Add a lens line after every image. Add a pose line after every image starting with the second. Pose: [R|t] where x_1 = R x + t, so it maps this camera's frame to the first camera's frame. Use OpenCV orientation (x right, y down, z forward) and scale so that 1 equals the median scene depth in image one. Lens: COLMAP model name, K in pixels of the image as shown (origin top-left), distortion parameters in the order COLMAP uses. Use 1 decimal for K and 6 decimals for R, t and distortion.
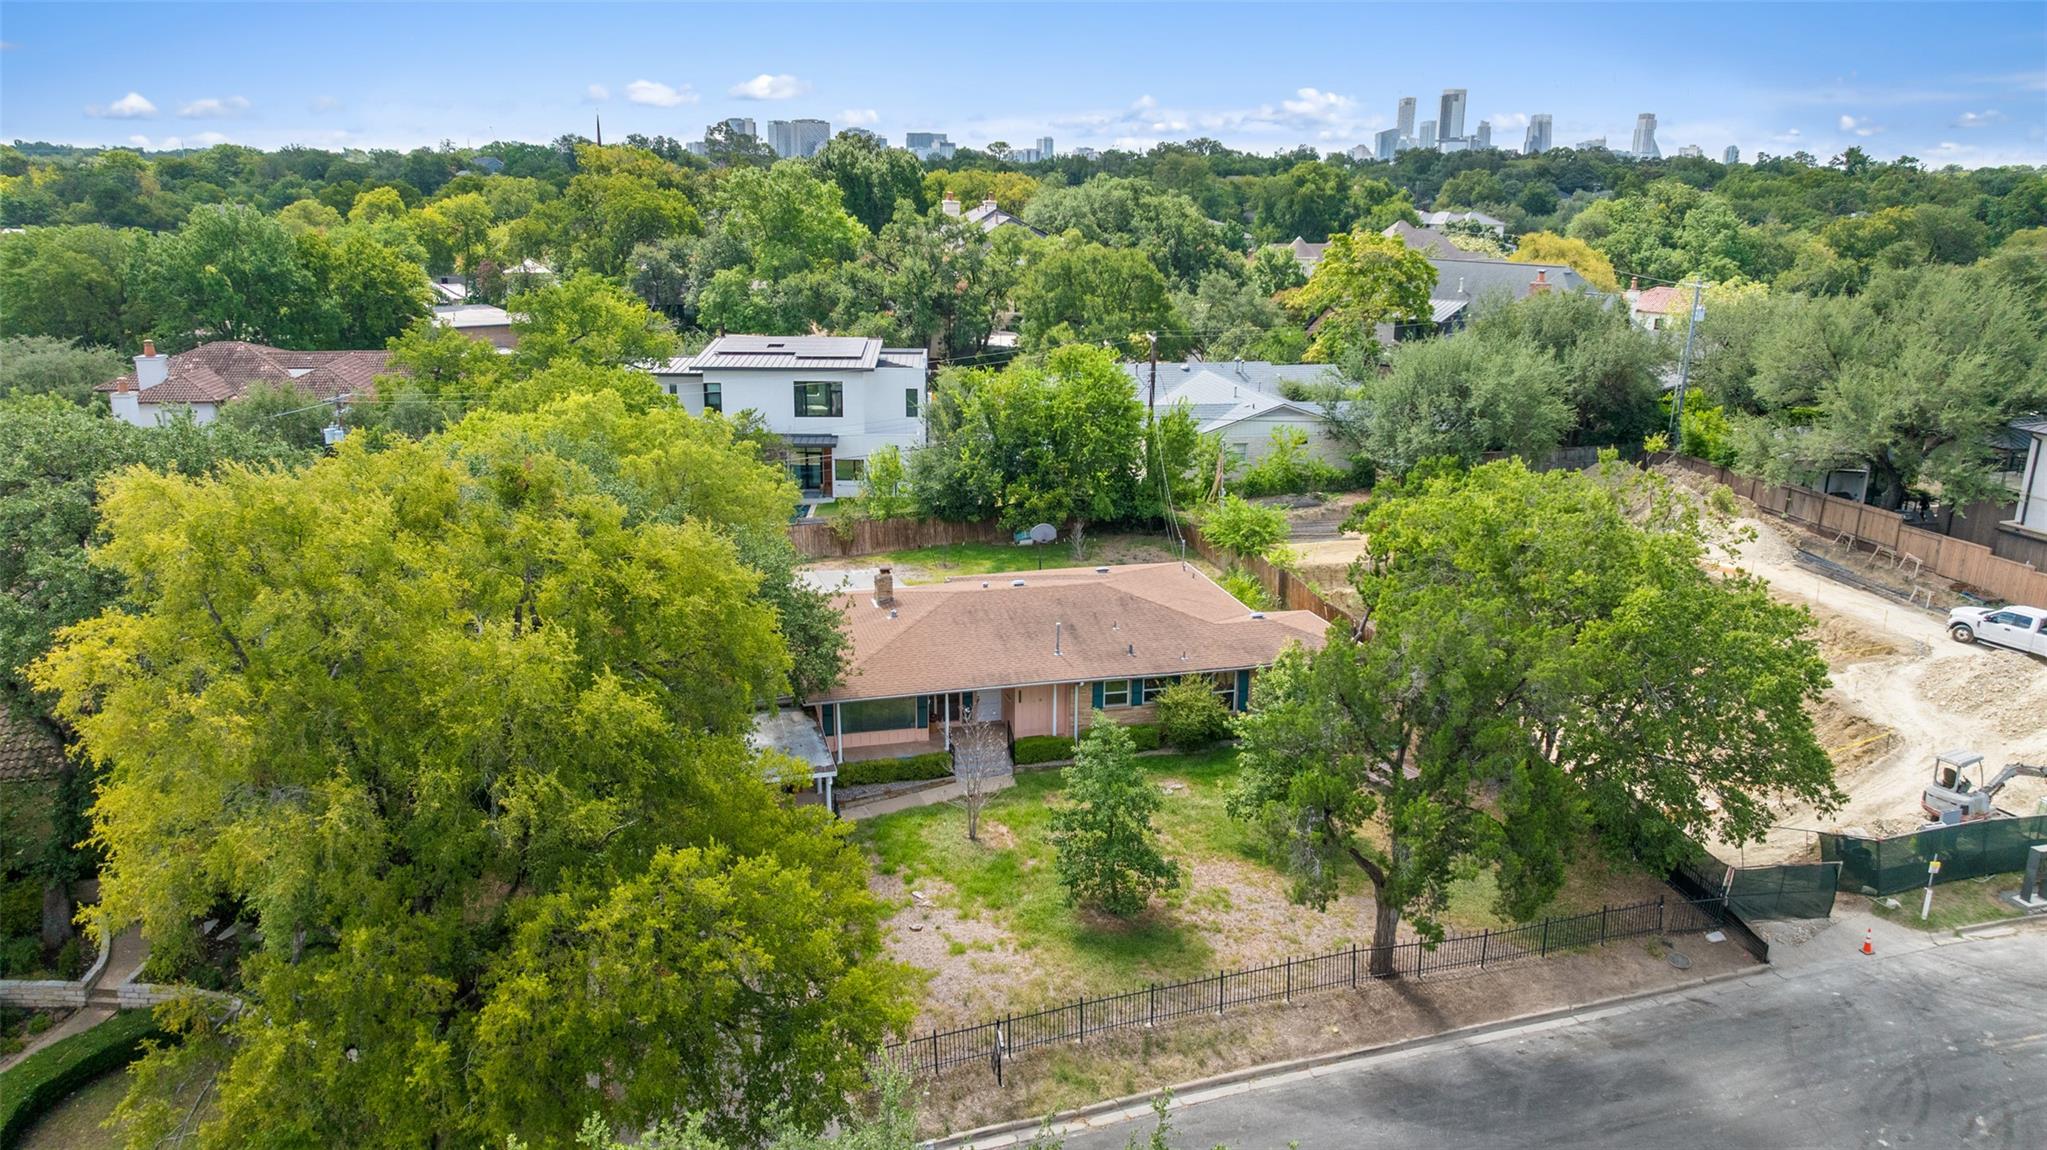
lens RADIAL K [[1428.2, 0, 1026.5], [0, 1428.2, 571.0], [0, 0, 1]] dist [-0.032769, 0.024996]
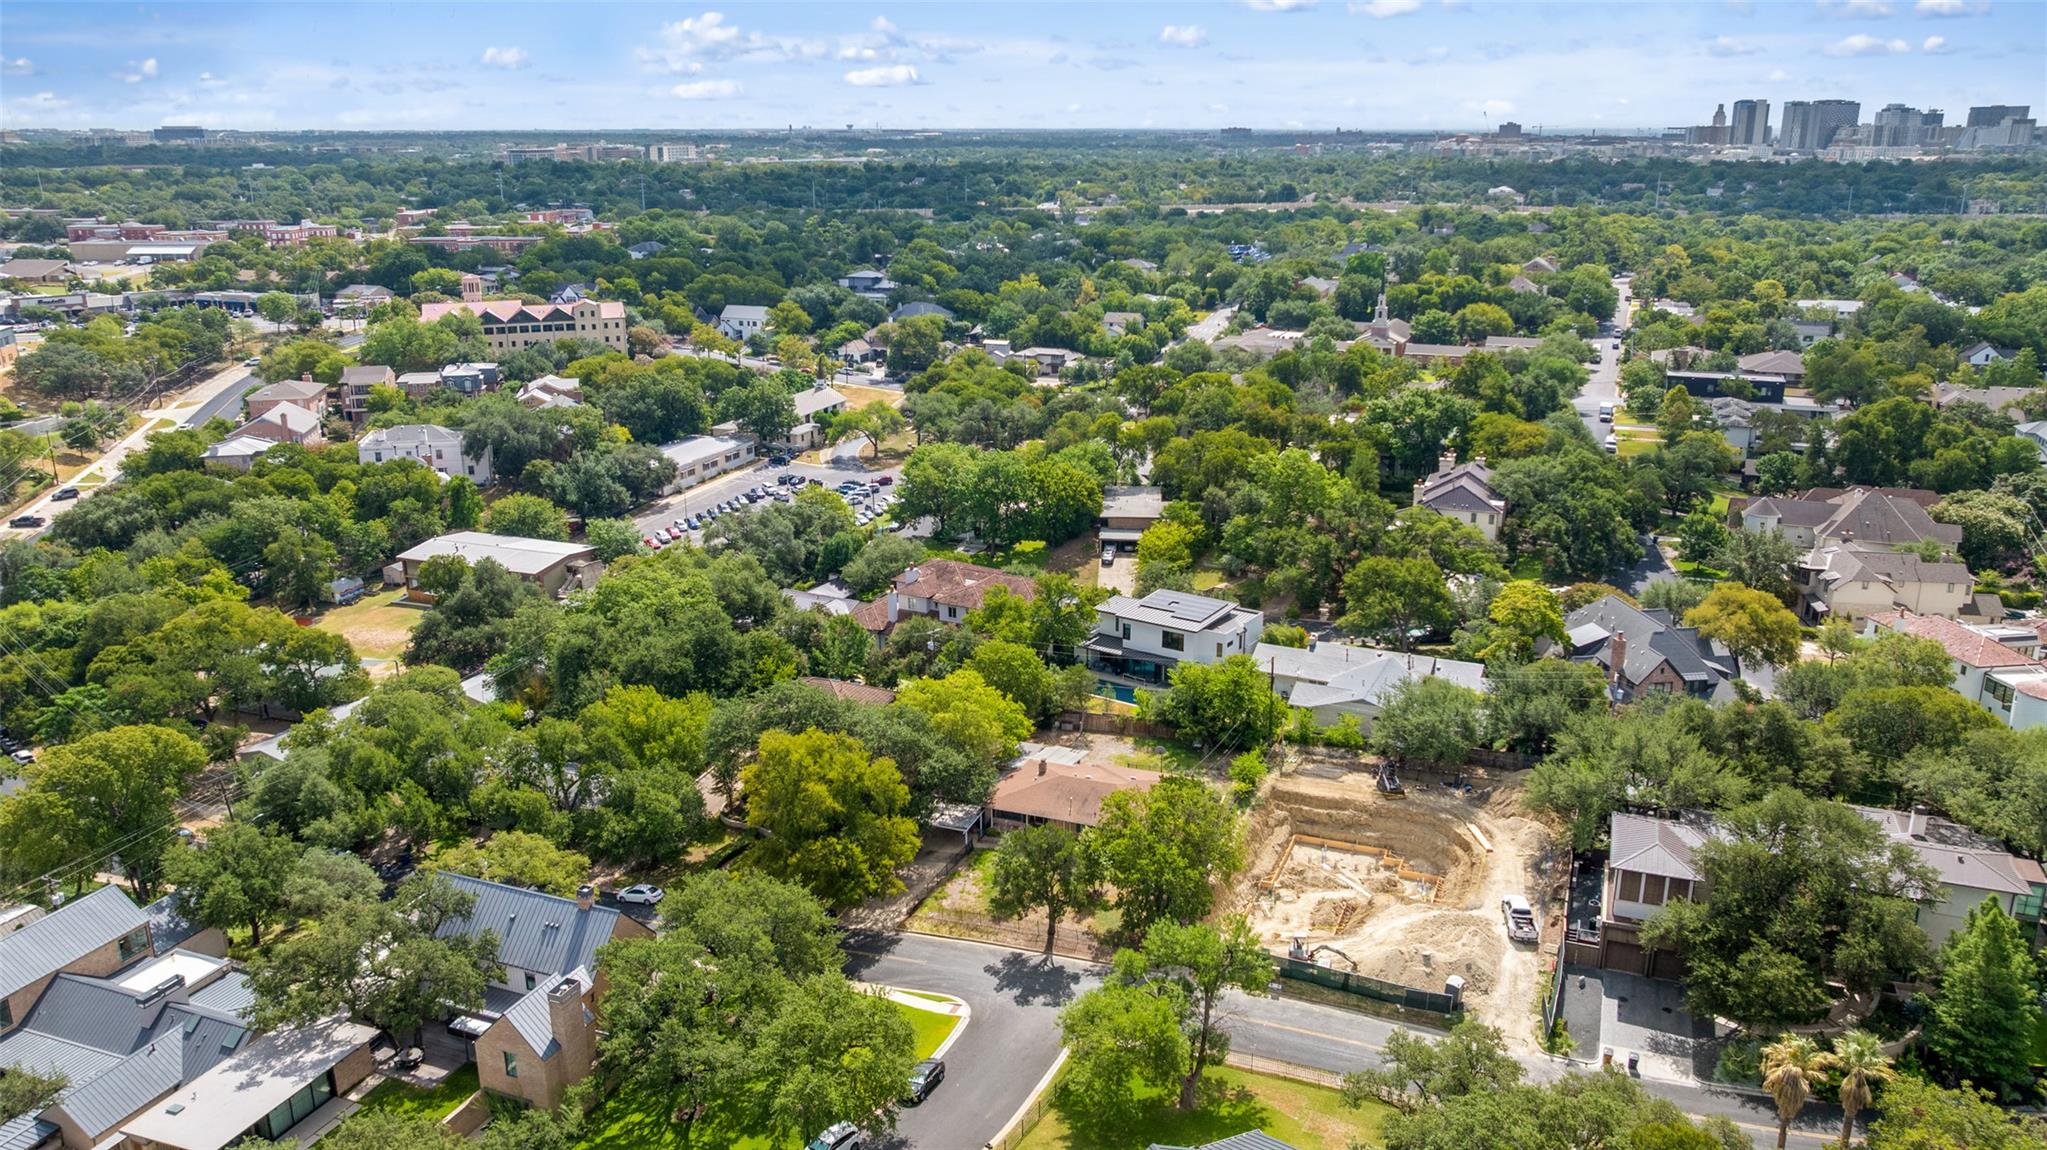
lens RADIAL K [[1458.9, 0, 1032.4], [0, 1458.9, 565.9], [0, 0, 1]] dist [-0.013055, -0.000052]
pose [[0.802099, 0.152845, -0.577300, 1.021546], [-0.150027, 0.987264, 0.052940, -0.365482], [0.578039, 0.044147, 0.814814, -0.907220]]
